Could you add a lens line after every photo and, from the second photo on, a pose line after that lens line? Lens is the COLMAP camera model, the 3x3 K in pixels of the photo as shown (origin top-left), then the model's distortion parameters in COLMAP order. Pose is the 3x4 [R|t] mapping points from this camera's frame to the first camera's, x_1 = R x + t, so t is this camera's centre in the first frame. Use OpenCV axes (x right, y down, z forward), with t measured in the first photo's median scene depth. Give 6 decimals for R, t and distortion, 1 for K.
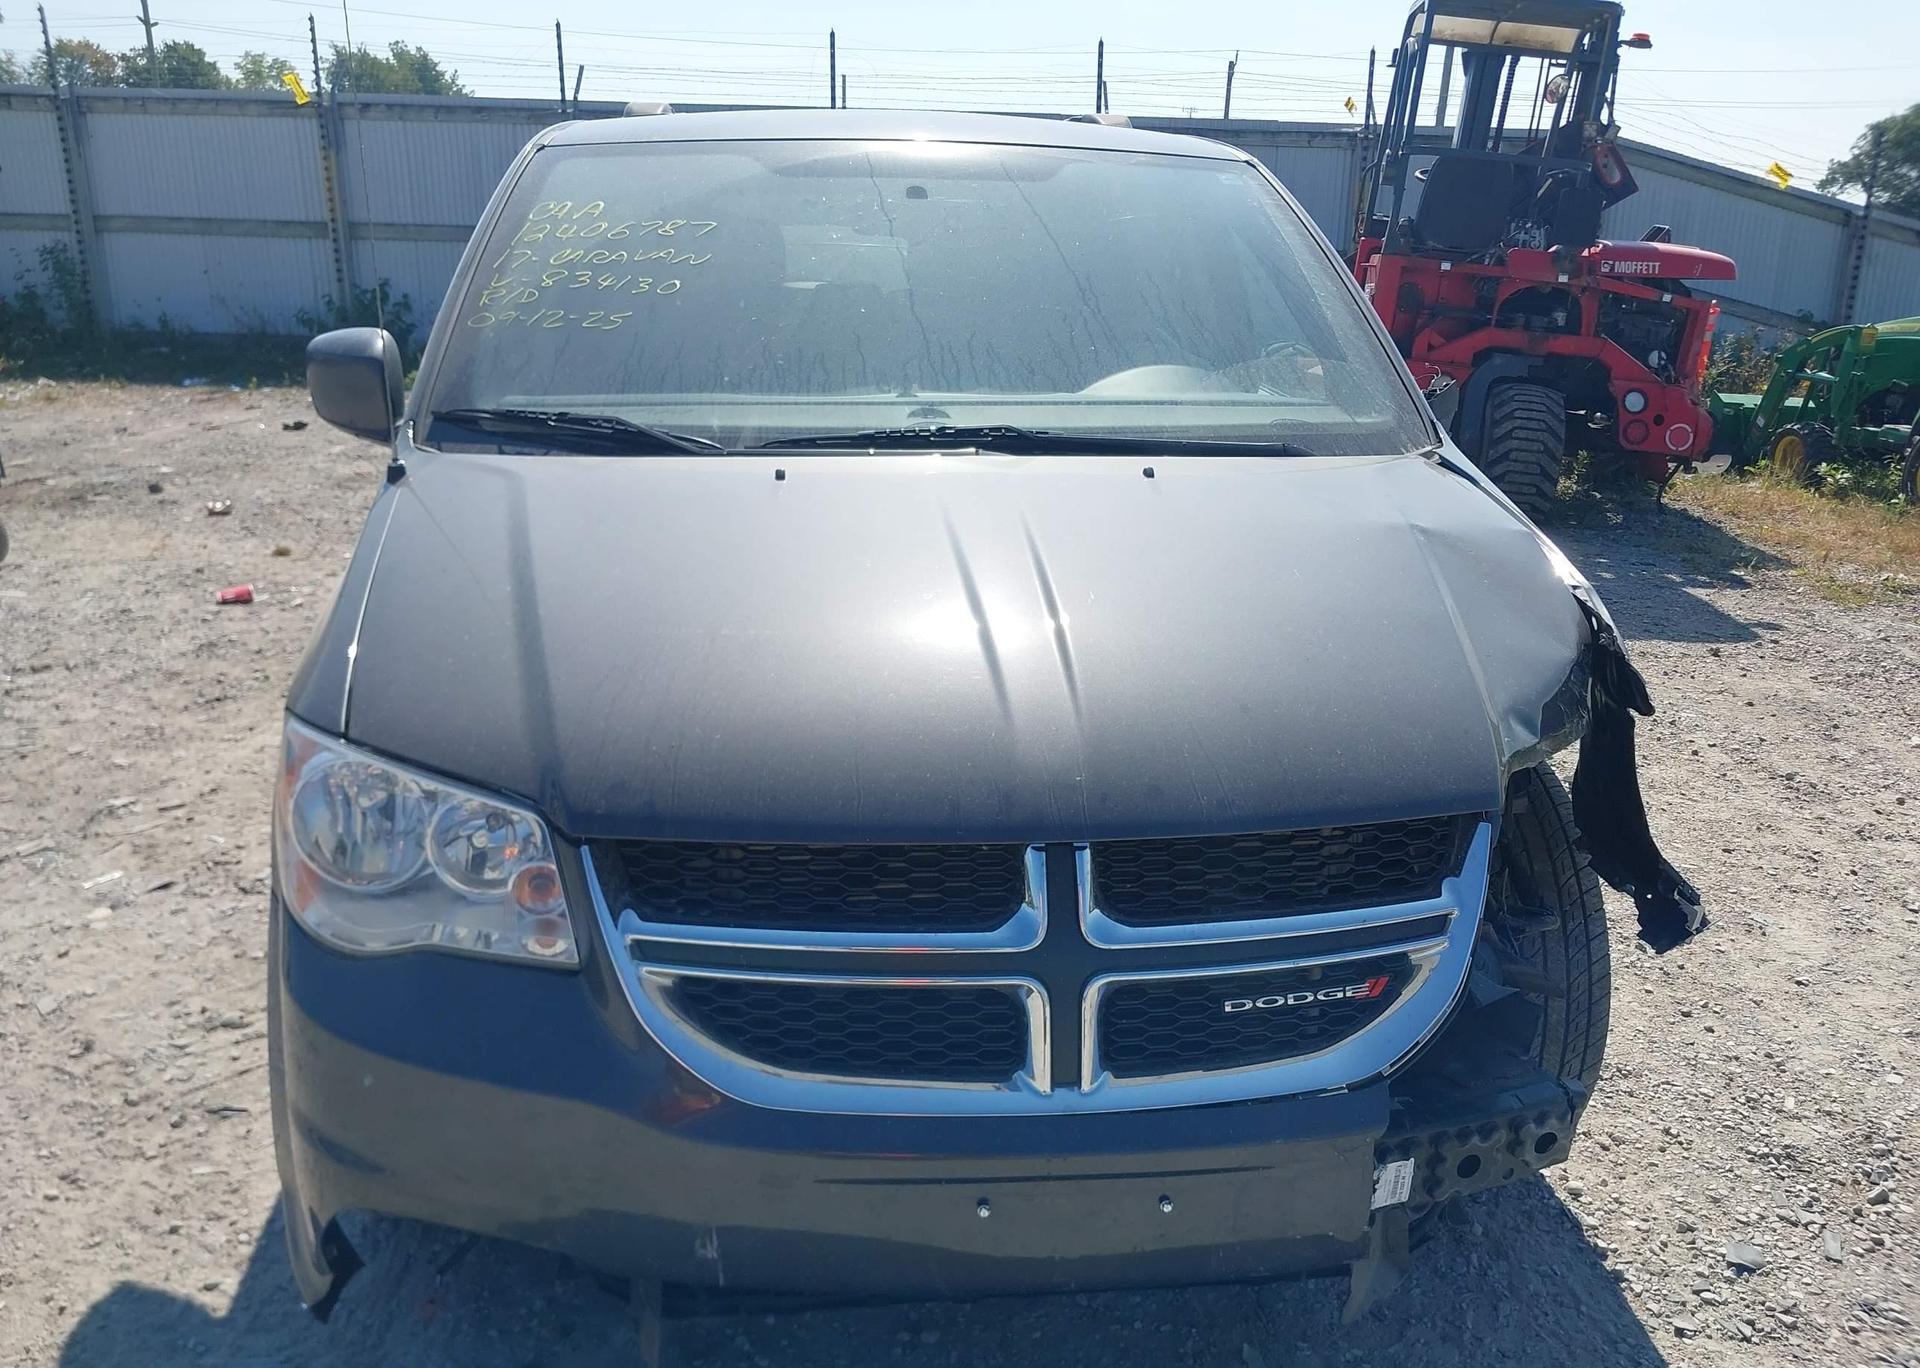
lens RADIAL K [[1555.5, 0, 959.1], [0, 1555.5, 680.1], [0, 0, 1]] dist [-0.035536, 0.045612]
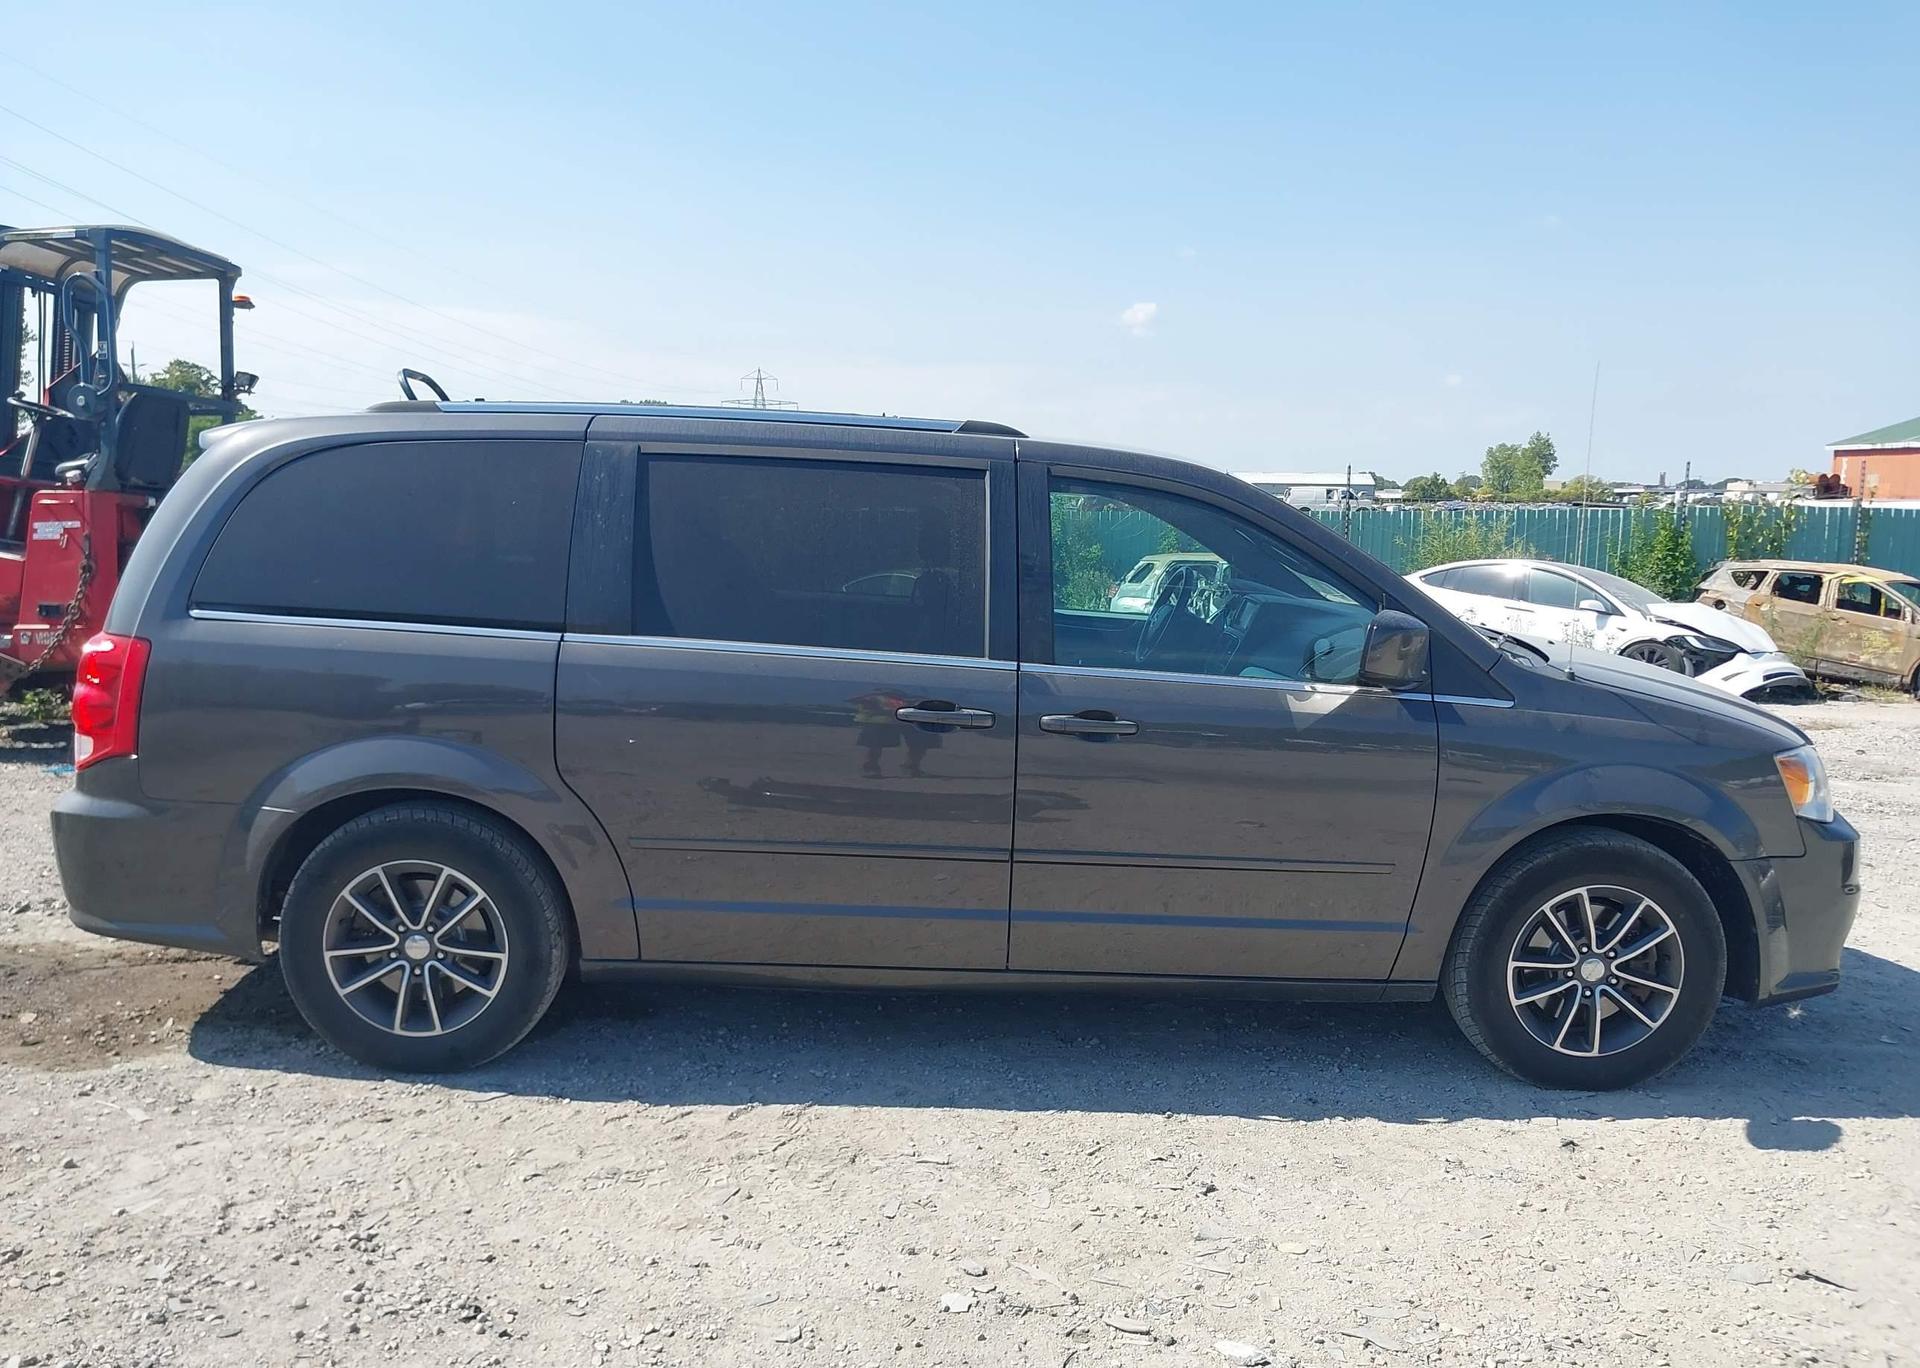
lens RADIAL K [[1555.5, 0, 959.1], [0, 1555.5, 680.1], [0, 0, 1]] dist [-0.035536, 0.045612]
pose [[0.070929, -0.142798, 0.987207, -1.626812], [0.251419, 0.960305, 0.120842, -0.392004], [-0.965276, 0.239631, 0.104016, 1.128694]]
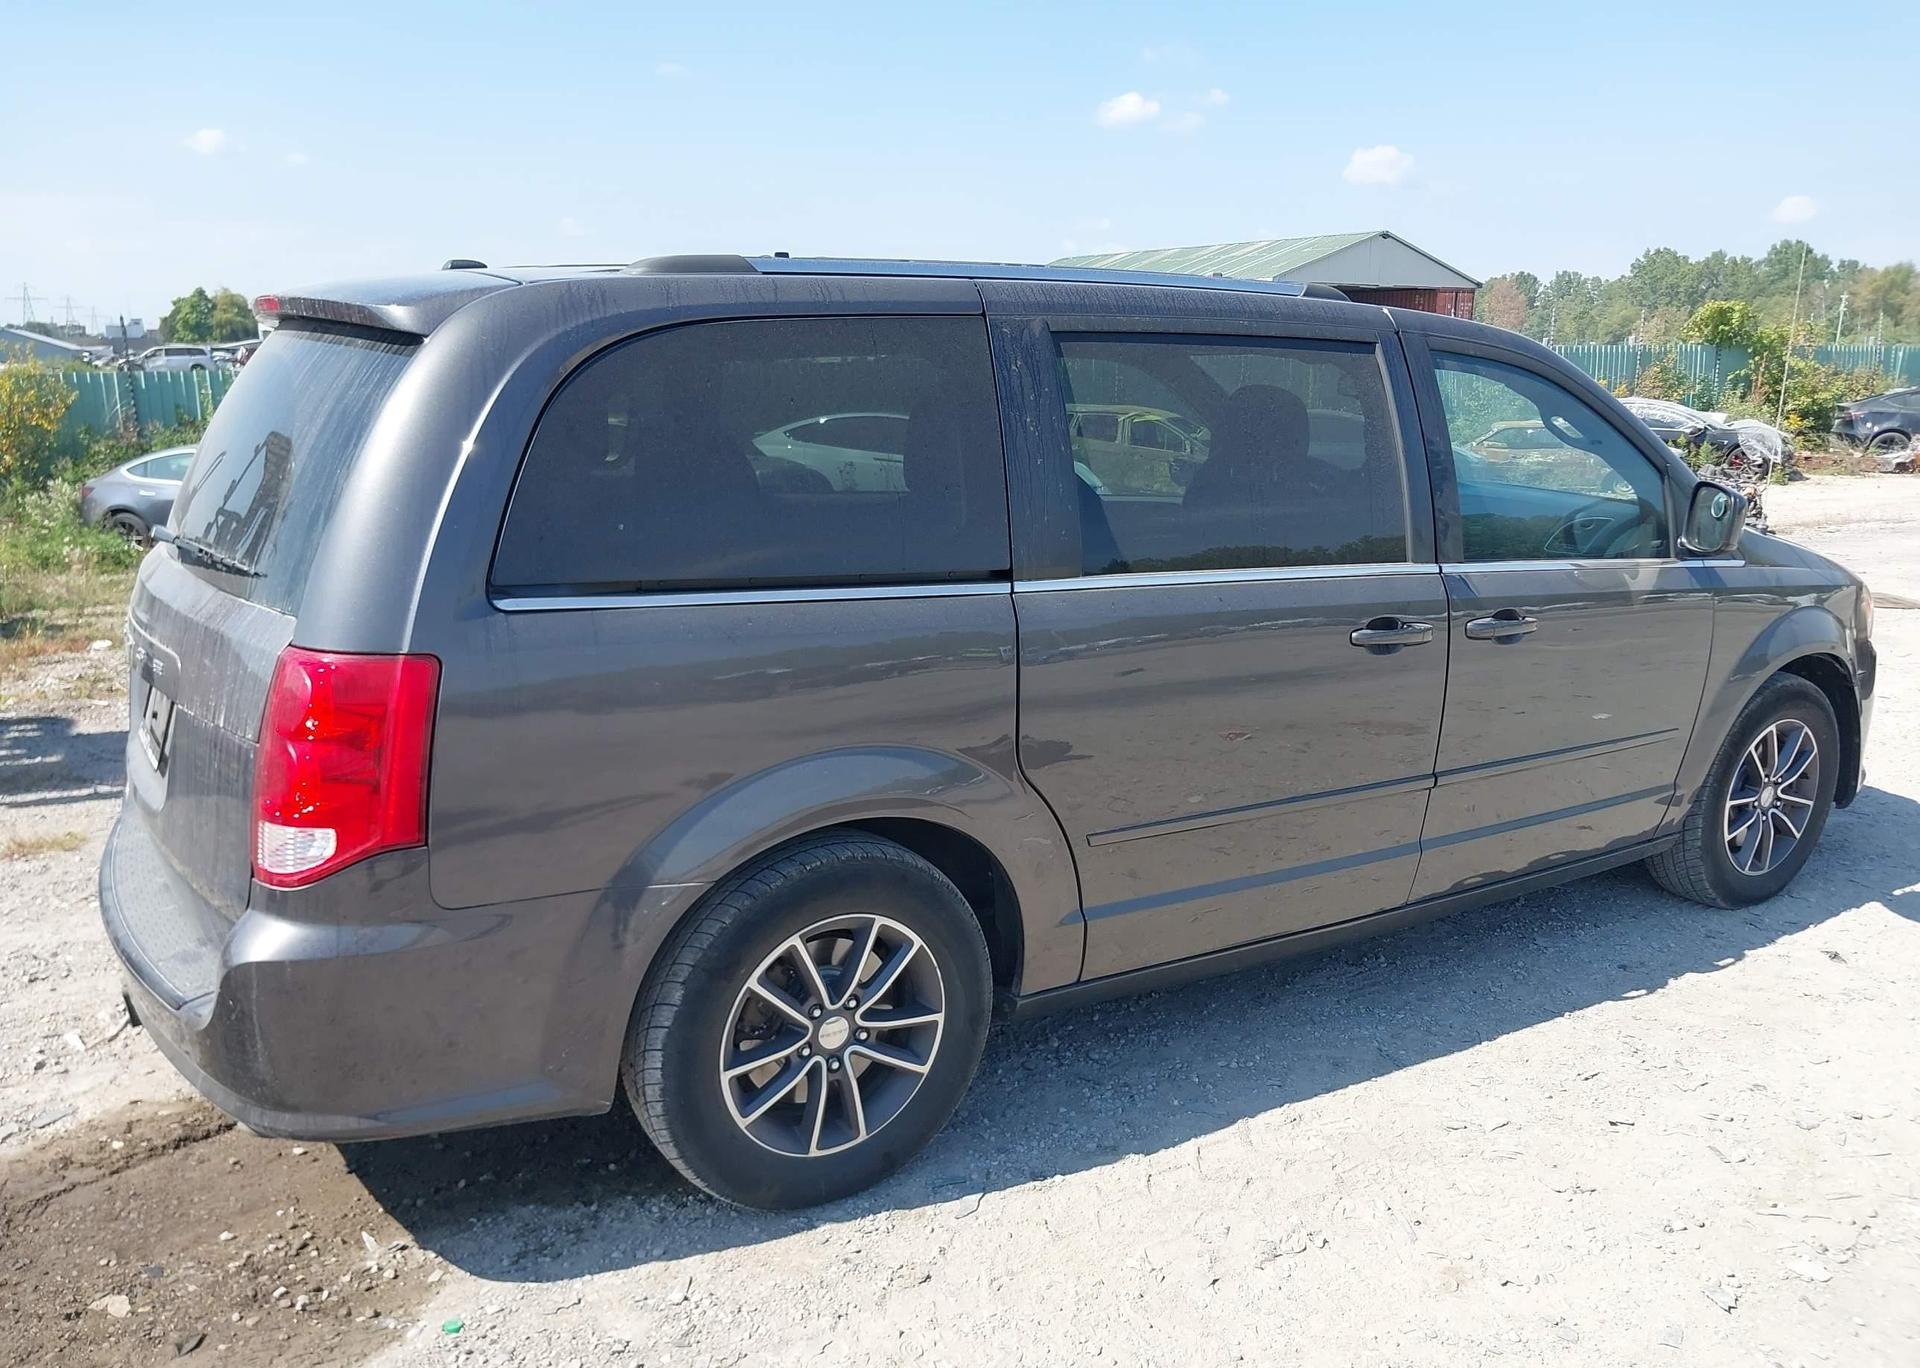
lens RADIAL K [[1526.4, 0, 964.8], [0, 1526.4, 696.6], [0, 0, 1]] dist [0.038328, -0.042746]
pose [[-0.451391, -0.221114, 0.864497, -1.195340], [0.229149, 0.907599, 0.351787, -0.629234], [-0.862402, 0.356892, -0.359014, 1.956652]]
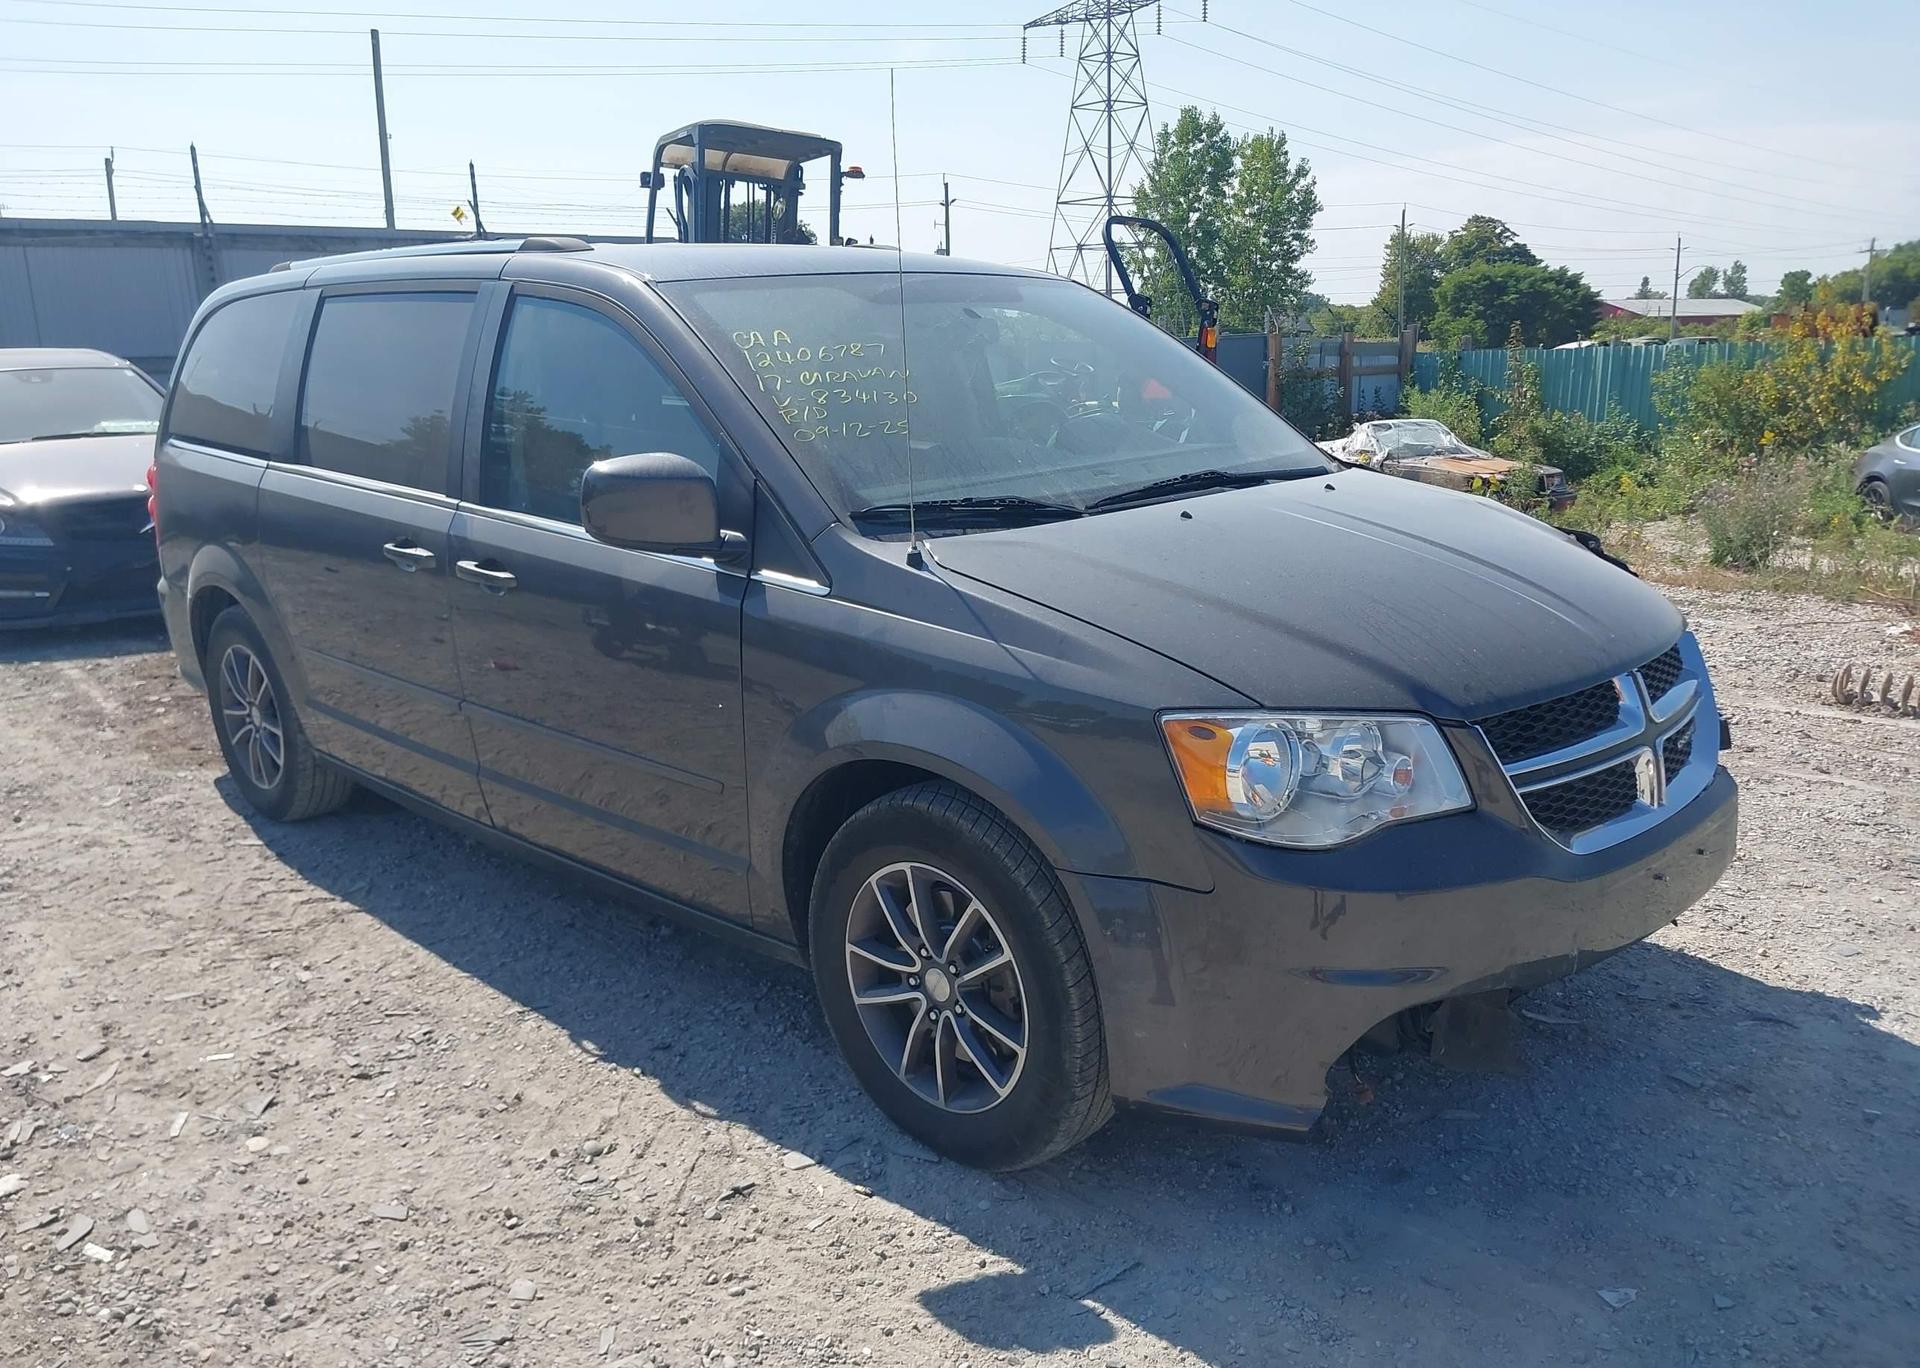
lens RADIAL K [[1508.1, 0, 976.6], [0, 1508.1, 683.6], [0, 0, 1]] dist [0.035218, -0.059388]
pose [[0.760008, -0.183734, 0.623402, -0.808620], [0.214538, 0.976364, 0.026212, -0.043916], [-0.613483, 0.113822, 0.781462, 0.051139]]
